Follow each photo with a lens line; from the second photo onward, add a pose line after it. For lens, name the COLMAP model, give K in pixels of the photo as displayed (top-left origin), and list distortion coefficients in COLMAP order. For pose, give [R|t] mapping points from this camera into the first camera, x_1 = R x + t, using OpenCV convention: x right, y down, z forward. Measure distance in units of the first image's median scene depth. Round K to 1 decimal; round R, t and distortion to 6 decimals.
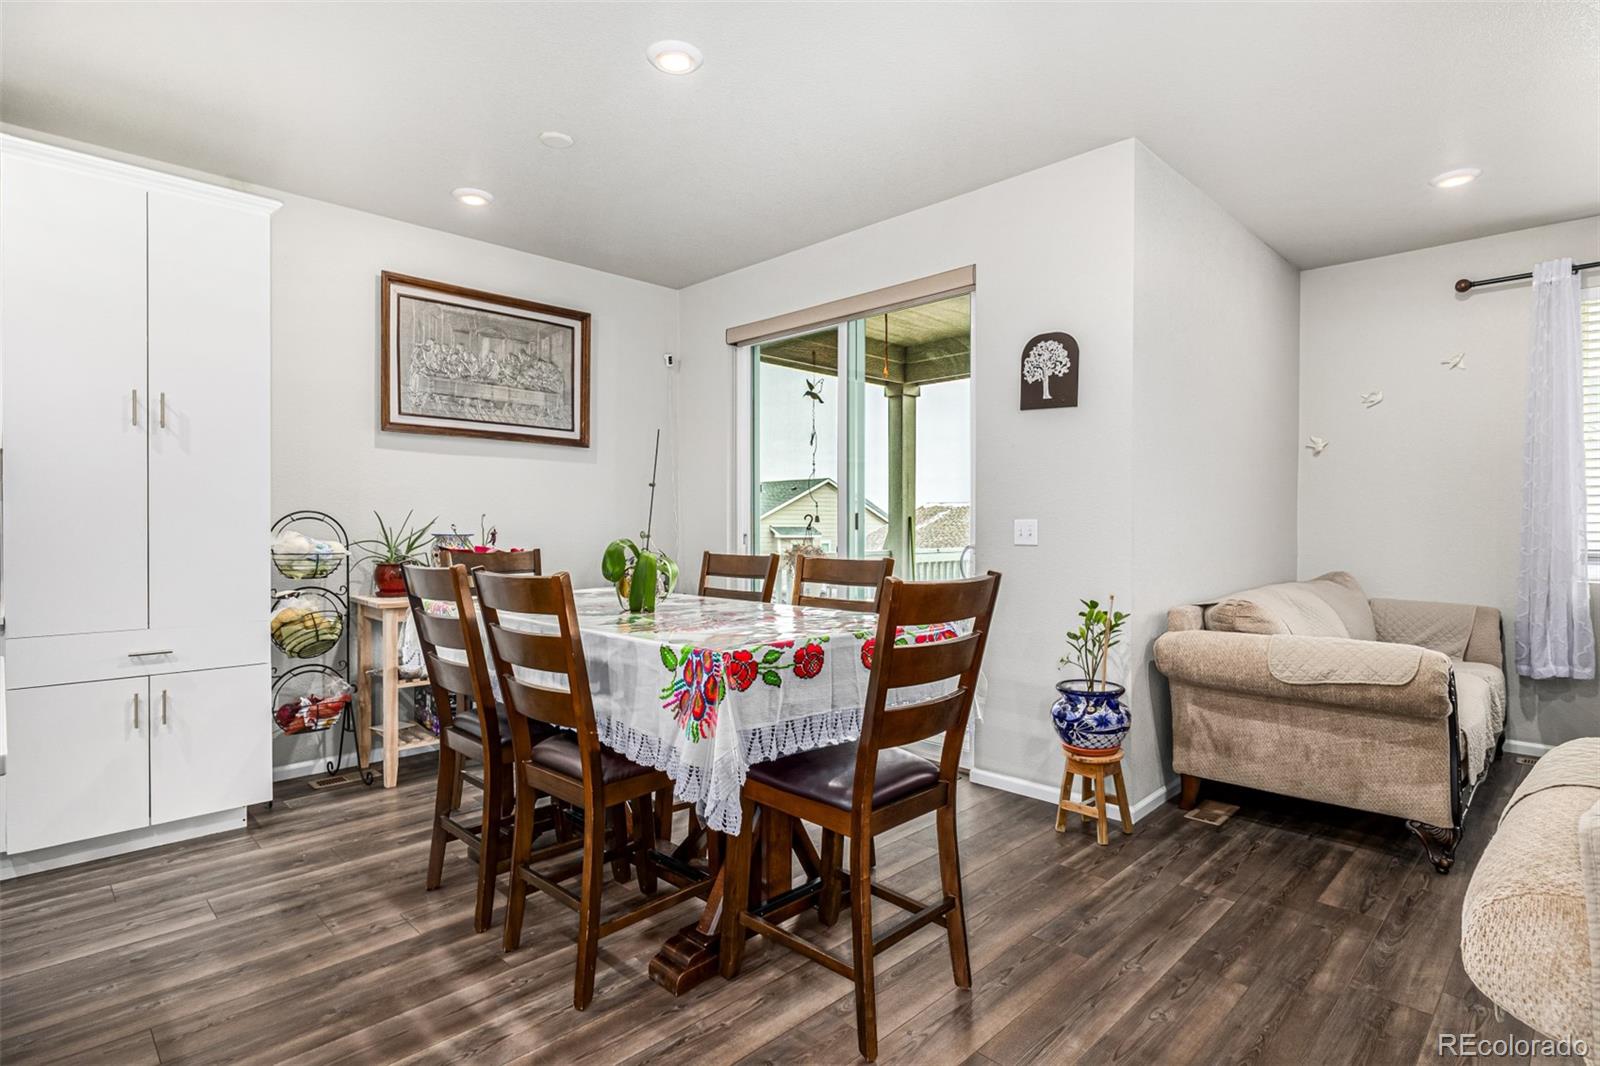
lens RADIAL K [[810.4, 0, 805.6], [0, 810.4, 532.8], [0, 0, 1]] dist [-0.001240, 0.000212]
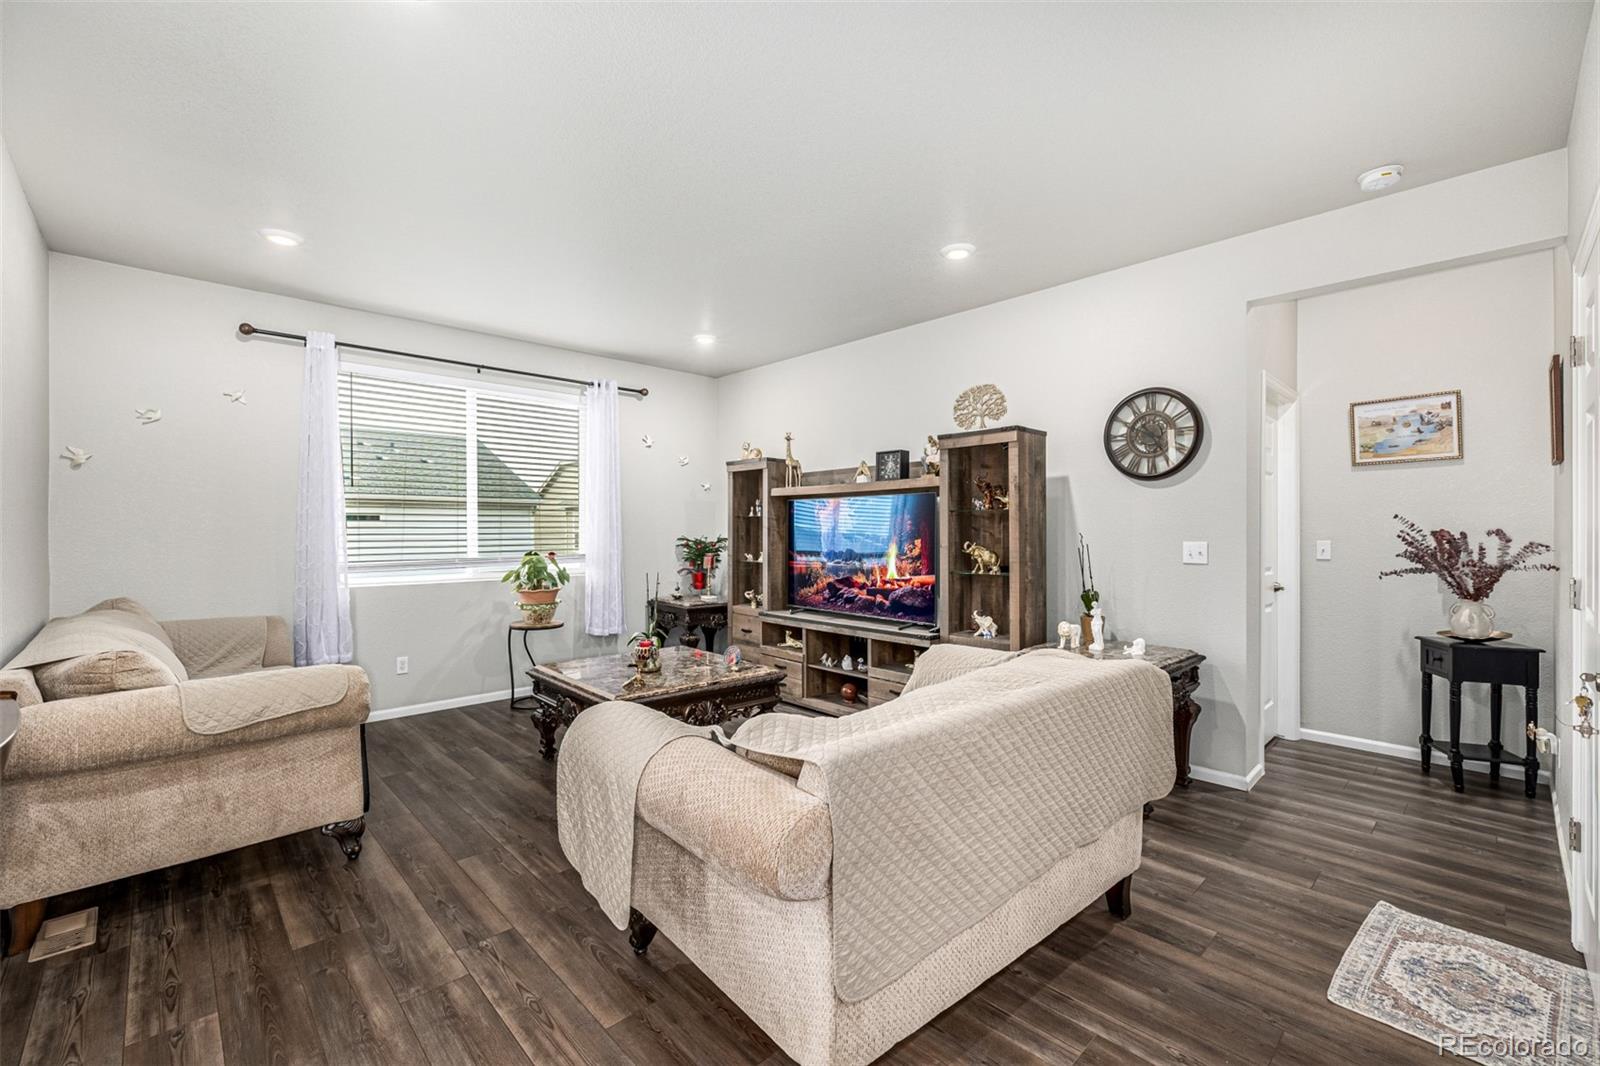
lens RADIAL K [[666.4, 0, 800.0], [0, 666.4, 533.0], [0, 0, 1]] dist [-0.000189, -0.000420]
pose [[0.024221, -0.008190, 0.999673, -0.122756], [0.011886, 0.999898, 0.007904, -0.034928], [-0.999636, 0.011691, 0.024316, 0.321051]]
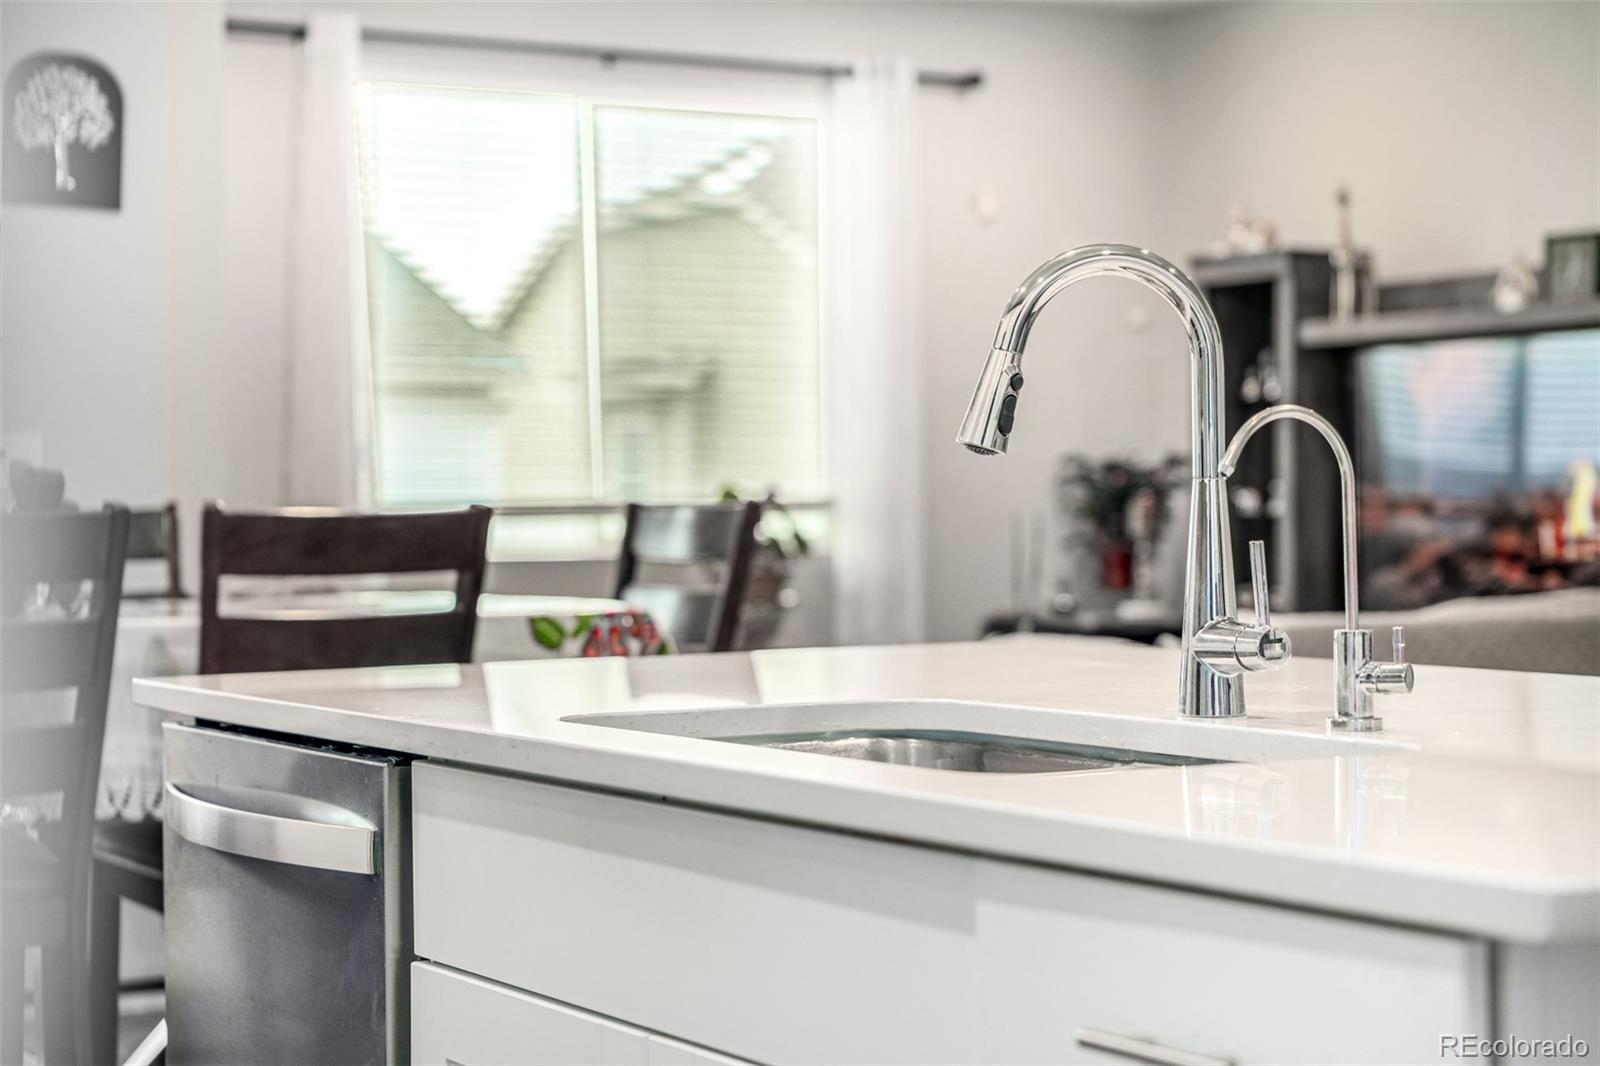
lens RADIAL K [[3086.1, 0, 800.0], [0, 3086.1, 533.0], [0, 0, 1]] dist [-0.020373, -0.055726]
pose [[0.261430, -0.013335, 0.965130, -1.551610], [0.018658, 0.999788, 0.008760, 0.037695], [-0.965042, 0.015717, 0.261624, 0.111789]]
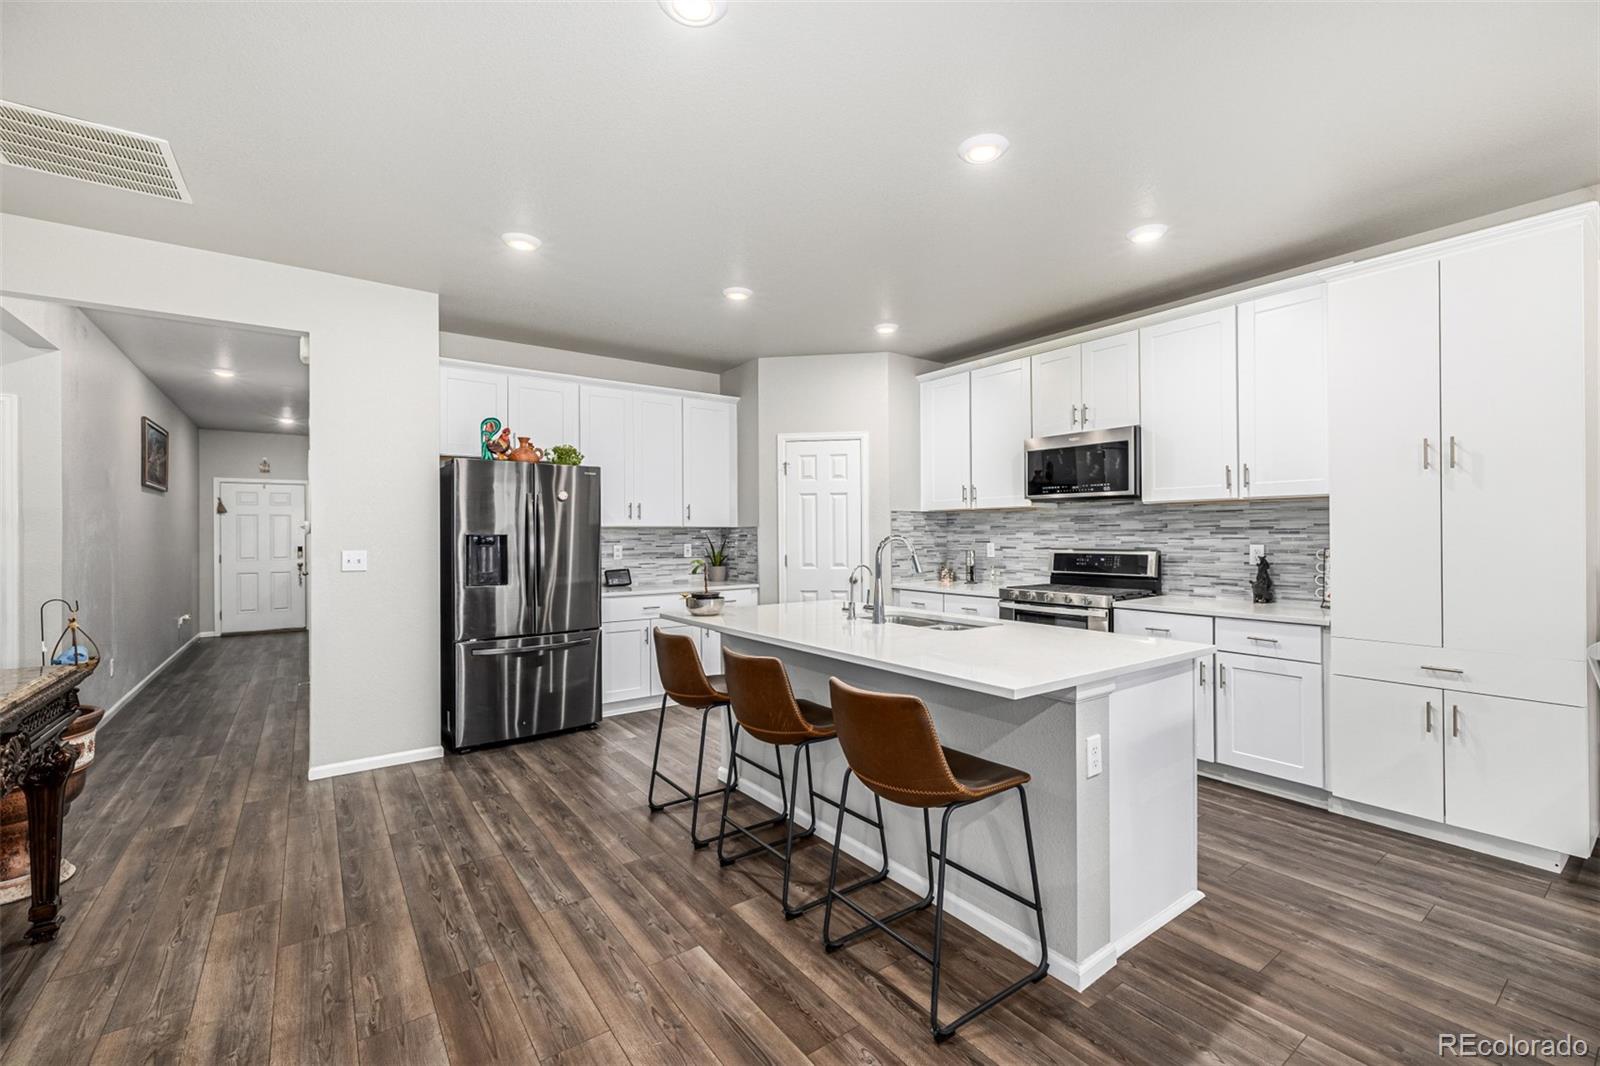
lens RADIAL K [[674.1, 0, 803.3], [0, 674.1, 531.7], [0, 0, 1]] dist [-0.001498, -0.000507]
pose [[-0.160048, -0.003409, -0.987103, 0.242318], [-0.003776, 0.999989, -0.002842, -0.034361], [0.987102, 0.003272, -0.160059, 0.260264]]
